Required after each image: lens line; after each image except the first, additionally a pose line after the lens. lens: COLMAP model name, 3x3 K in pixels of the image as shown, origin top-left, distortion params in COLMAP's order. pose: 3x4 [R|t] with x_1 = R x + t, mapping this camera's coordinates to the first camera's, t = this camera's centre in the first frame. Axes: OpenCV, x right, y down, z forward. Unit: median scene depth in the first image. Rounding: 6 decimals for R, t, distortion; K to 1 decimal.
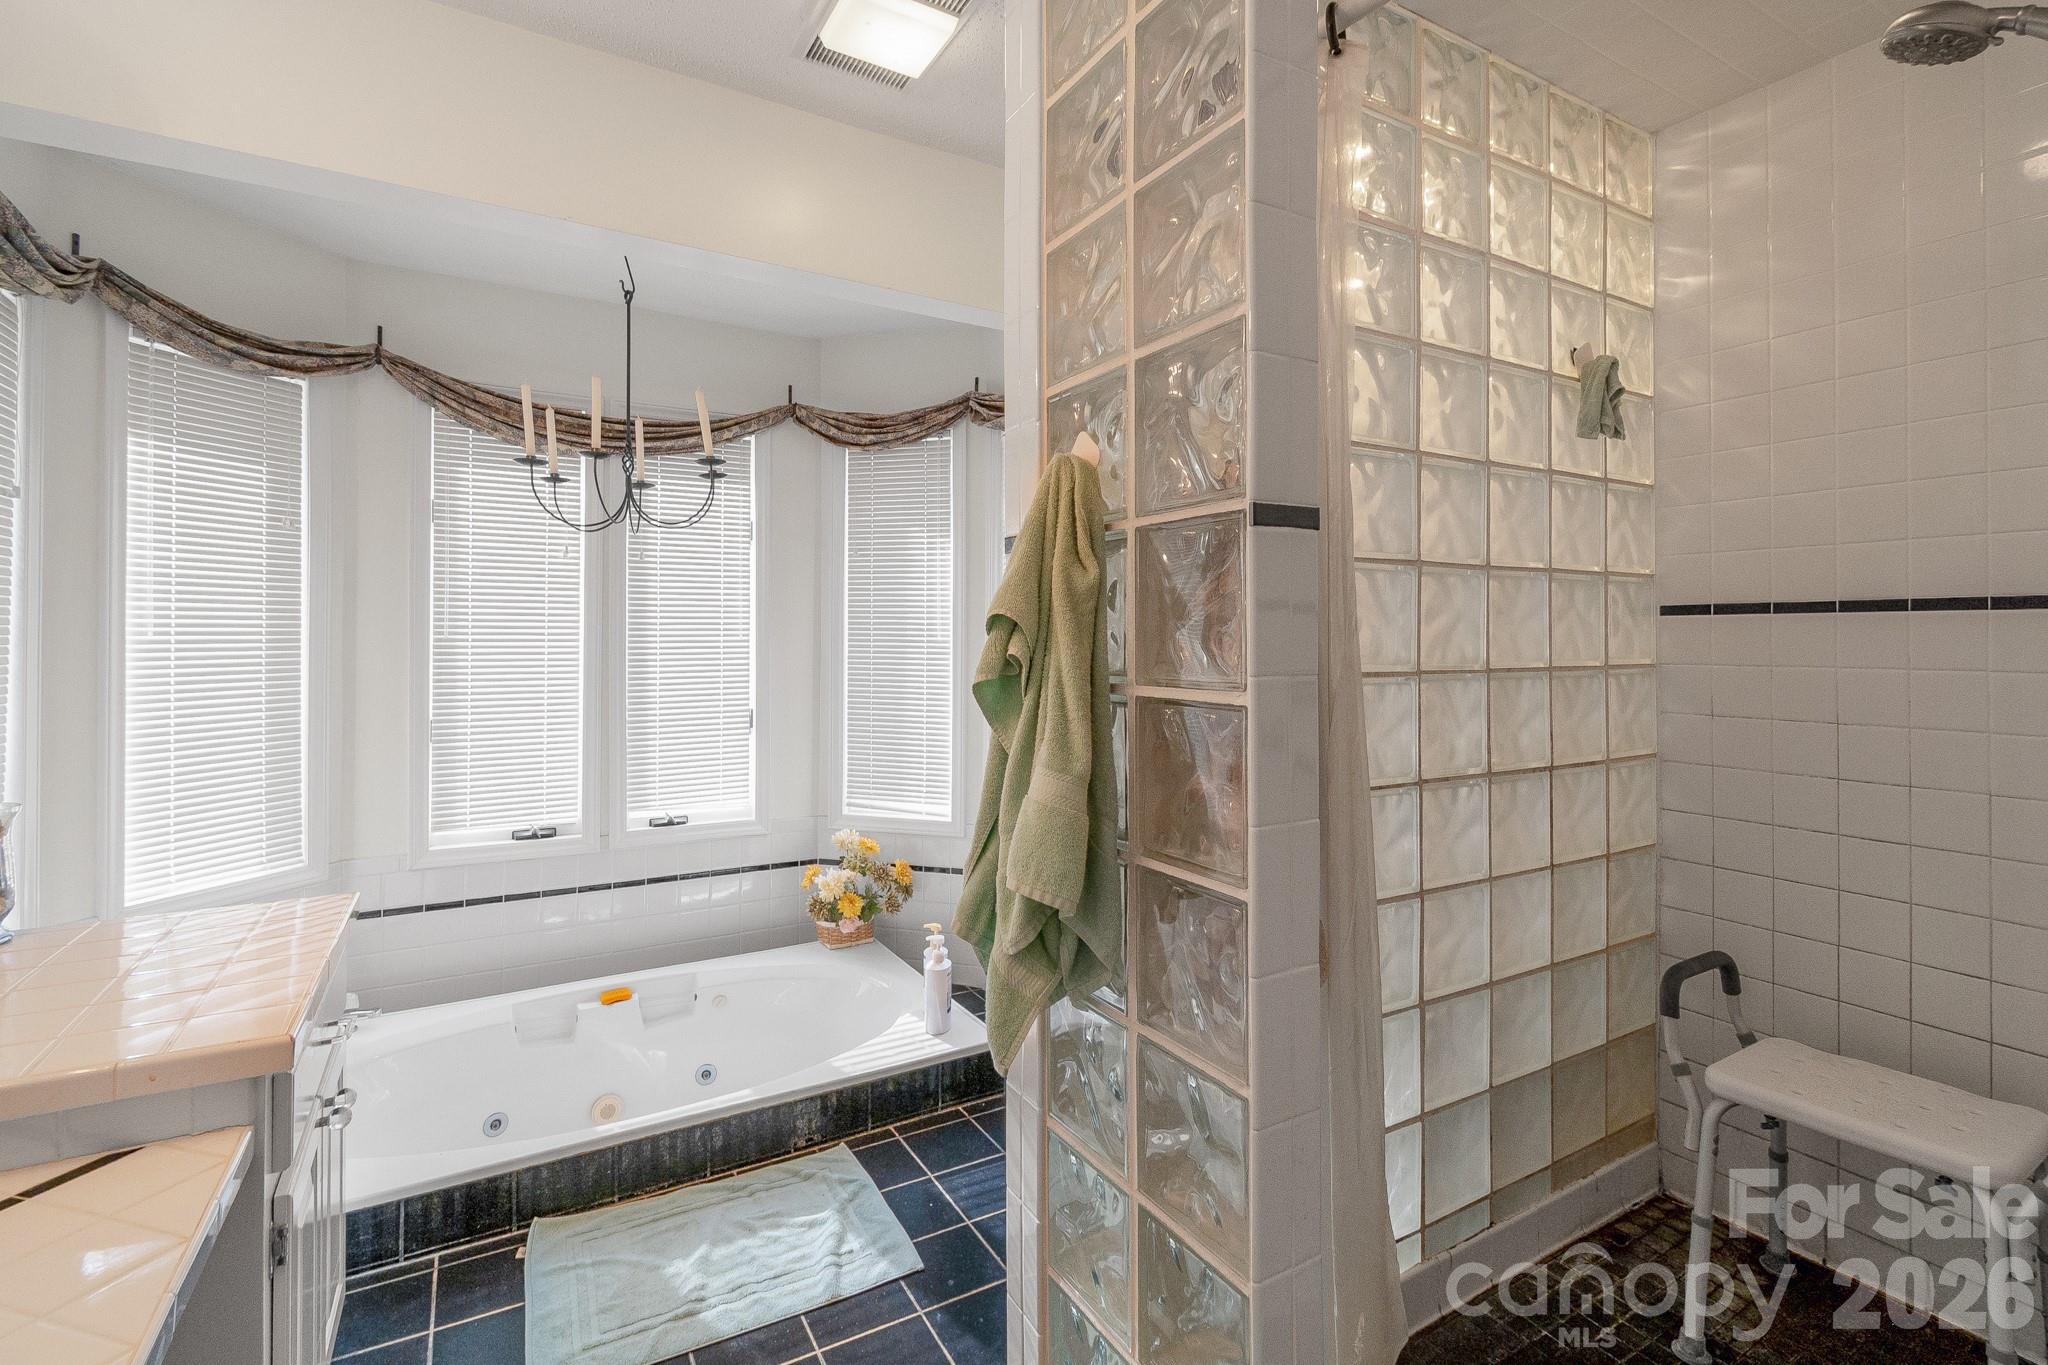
lens RADIAL K [[931.0, 0, 1027.6], [0, 931.0, 623.7], [0, 0, 1]] dist [0.001923, -0.000962]
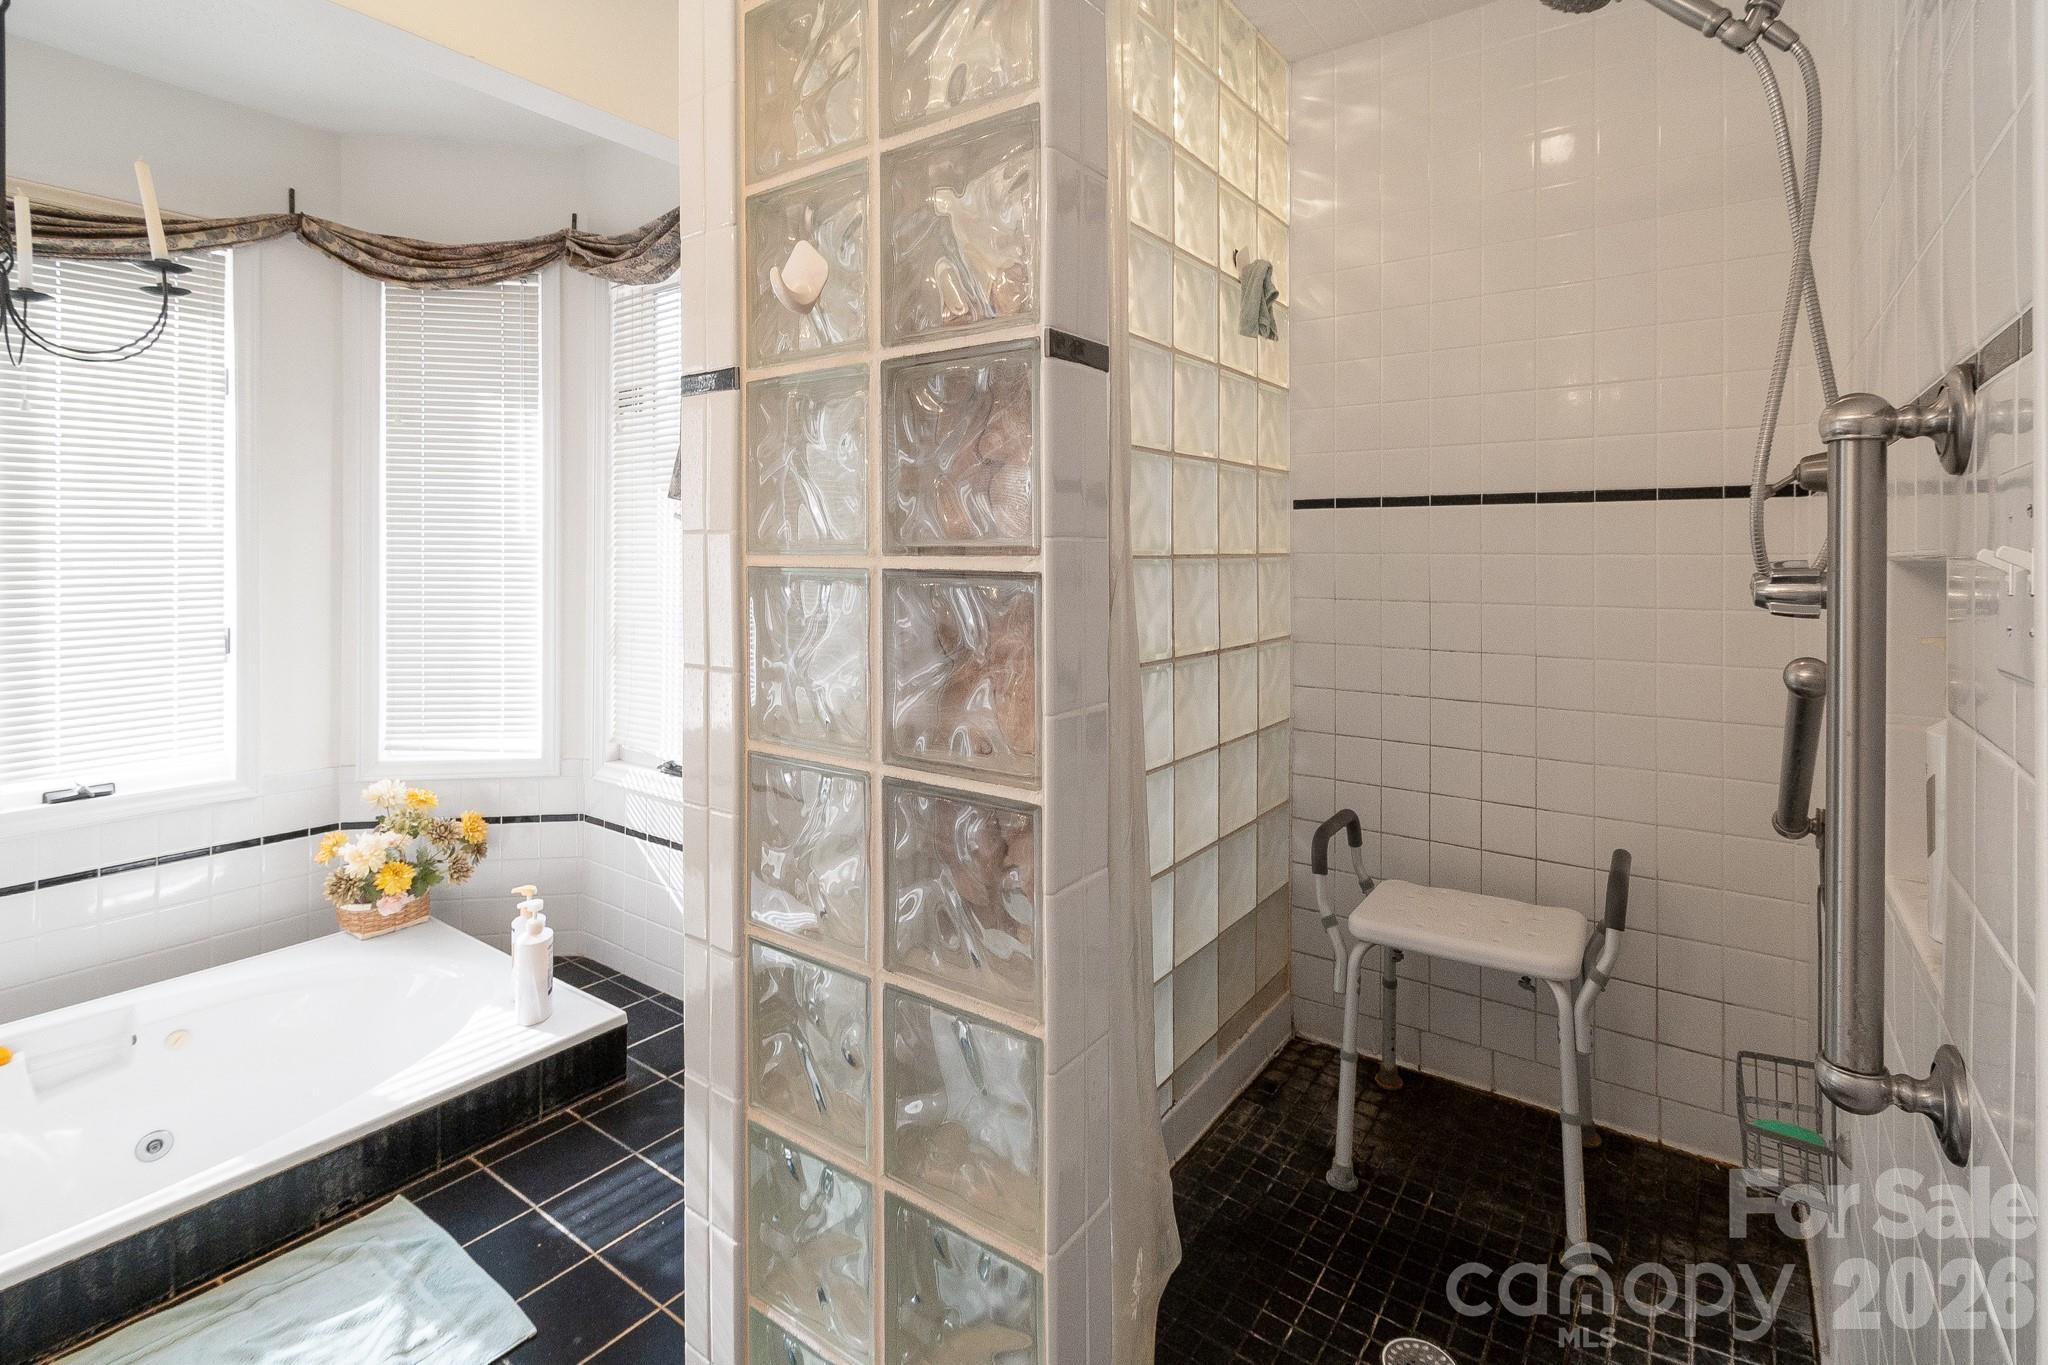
lens RADIAL K [[958.2, 0, 1032.0], [0, 958.2, 550.2], [0, 0, 1]] dist [0.002585, -0.001396]
pose [[0.910096, 0.002961, 0.414387, -0.063621], [-0.008933, 0.999882, 0.012474, 0.028679], [-0.414301, -0.015054, 0.910015, 0.108591]]
